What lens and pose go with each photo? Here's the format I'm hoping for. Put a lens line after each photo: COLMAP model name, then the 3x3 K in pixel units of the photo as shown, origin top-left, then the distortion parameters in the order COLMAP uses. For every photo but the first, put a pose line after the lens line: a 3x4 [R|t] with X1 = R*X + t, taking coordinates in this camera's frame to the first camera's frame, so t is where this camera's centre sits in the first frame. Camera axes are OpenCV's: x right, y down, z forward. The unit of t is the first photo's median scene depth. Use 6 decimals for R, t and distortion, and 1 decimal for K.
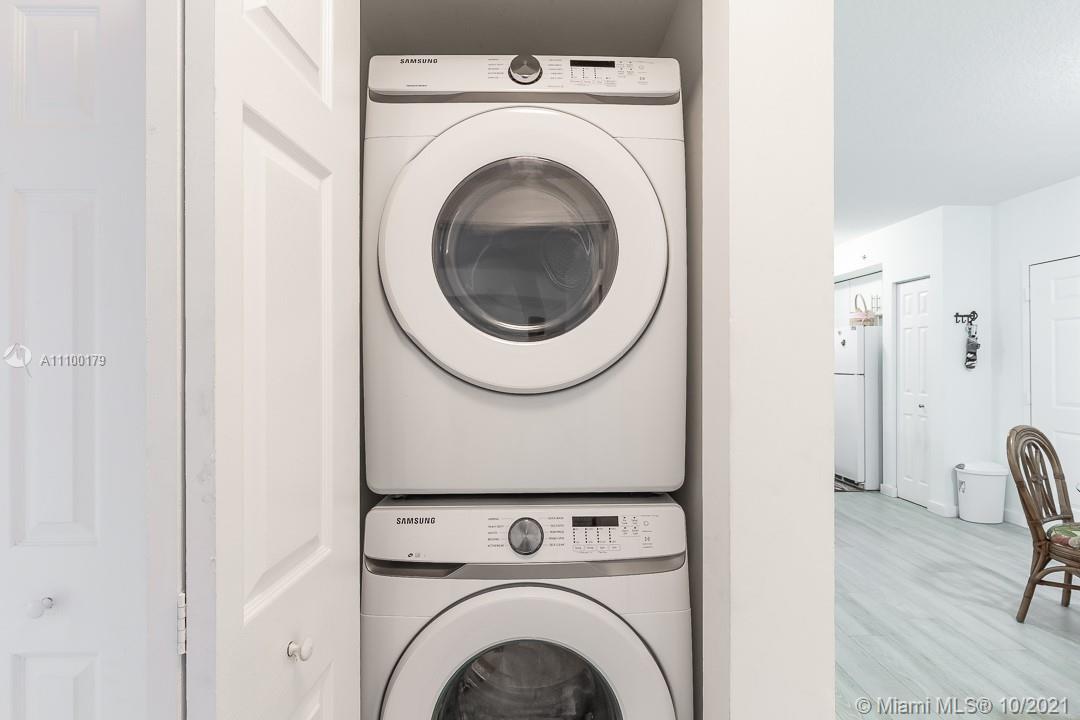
lens RADIAL K [[513.3, 0, 542.2], [0, 513.3, 361.6], [0, 0, 1]] dist [-0.002086, -0.000658]
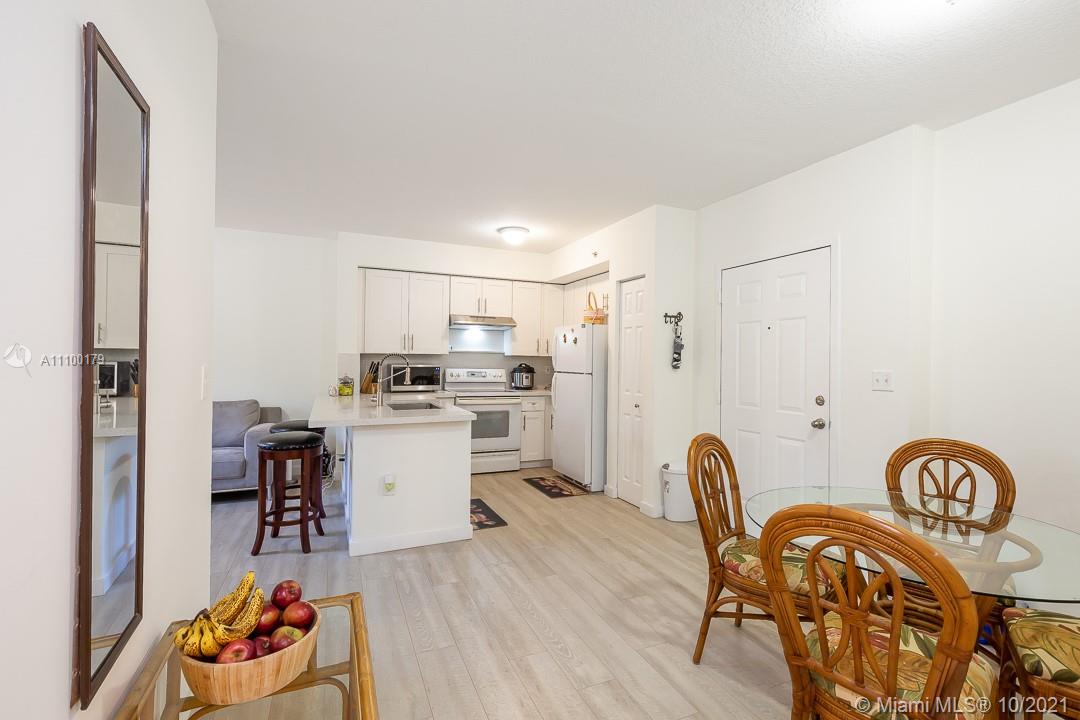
lens RADIAL K [[494.9, 0, 559.8], [0, 494.9, 357.0], [0, 0, 1]] dist [0.001148, -0.000063]
pose [[0.912493, 0.017352, 0.408724, 0.277433], [-0.016464, 0.999848, -0.005692, -0.000253], [-0.408761, -0.001535, 0.912640, 0.246574]]
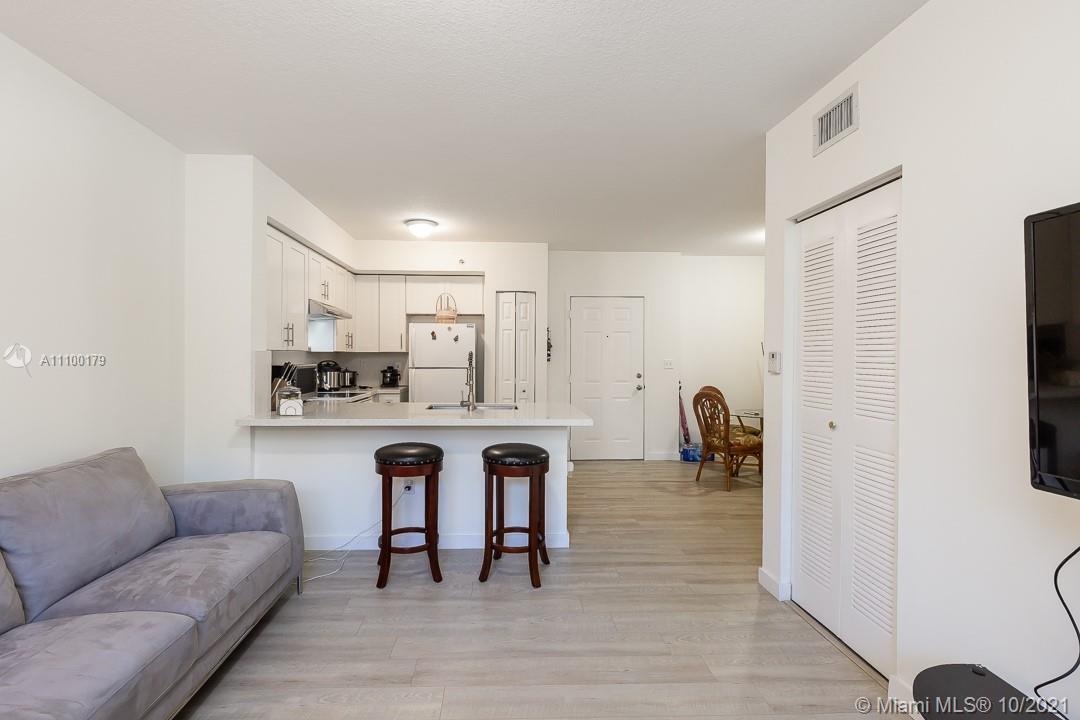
lens RADIAL K [[482.6, 0, 518.8], [0, 482.6, 360.4], [0, 0, 1]] dist [0.000148, -0.000093]
pose [[-0.026177, -0.007464, 0.999629, -0.643367], [-0.003328, 0.999967, 0.007380, 0.000955], [-0.999652, -0.003134, -0.026201, 1.382649]]
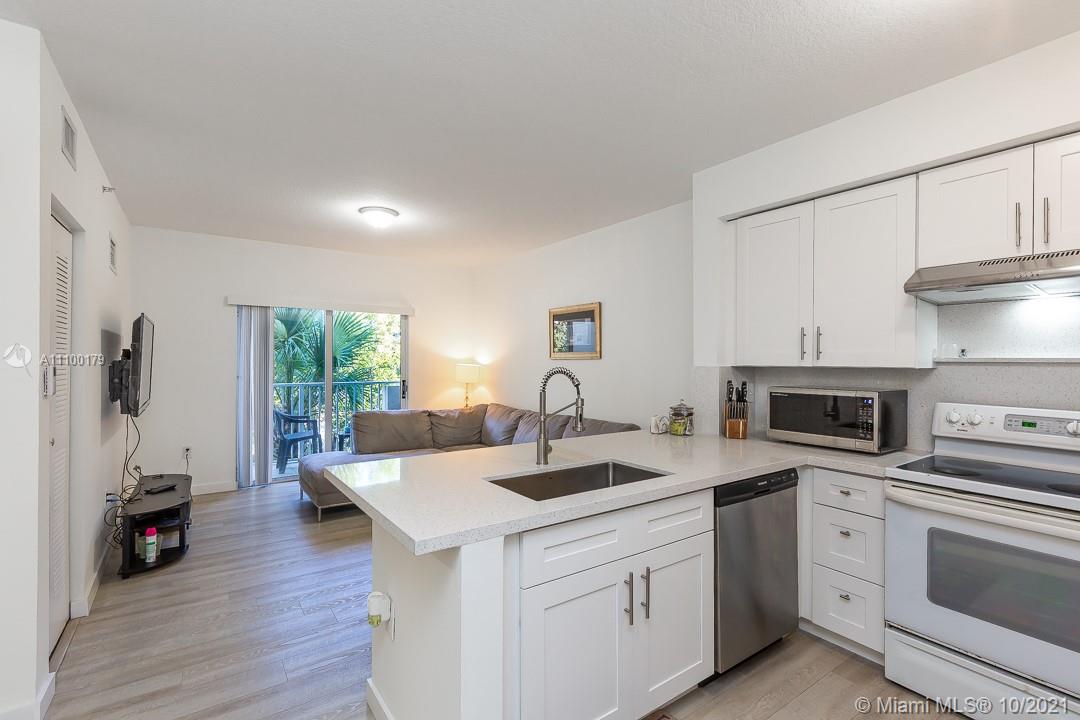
lens RADIAL K [[490.9, 0, 528.0], [0, 490.9, 361.1], [0, 0, 1]] dist [0.002463, 0.000004]
pose [[0.553760, 0.008197, -0.832636, 0.865241], [-0.008213, 0.999957, 0.004381, -0.019270], [0.832636, 0.004413, 0.553803, 1.094636]]
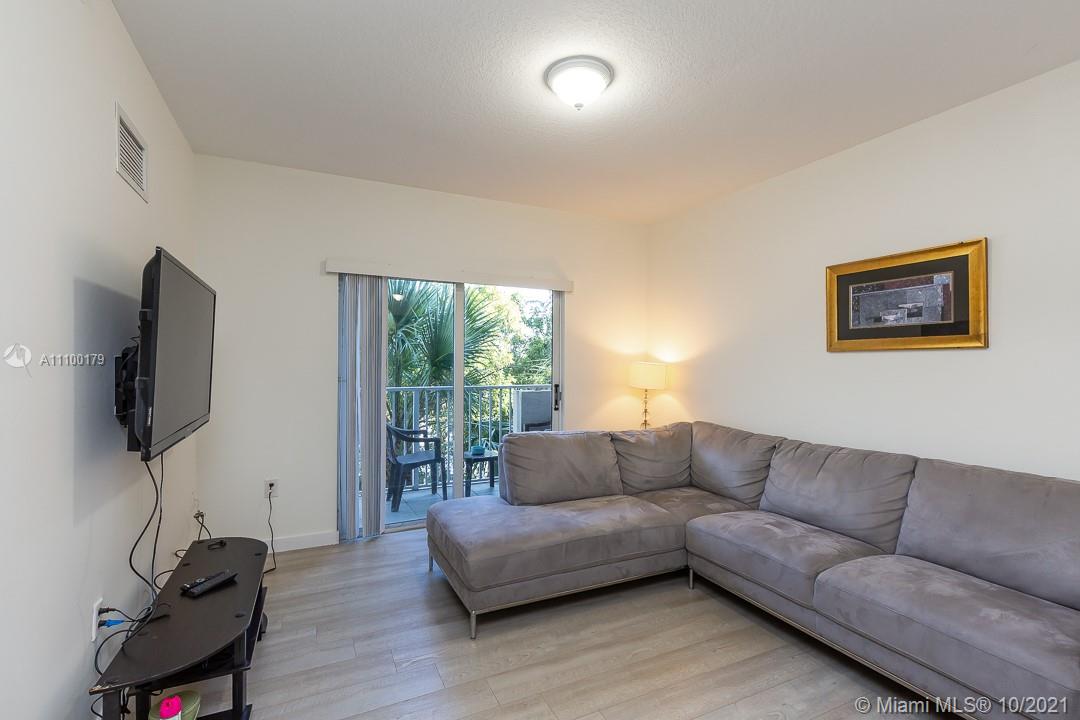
lens RADIAL K [[482.6, 0, 518.8], [0, 482.6, 360.4], [0, 0, 1]] dist [0.000148, -0.000093]
pose [[0.395292, 0.002890, -0.918551, 0.253979], [-0.007963, 0.999968, -0.000281, 0.000207], [0.918521, 0.007426, 0.395302, 1.129965]]
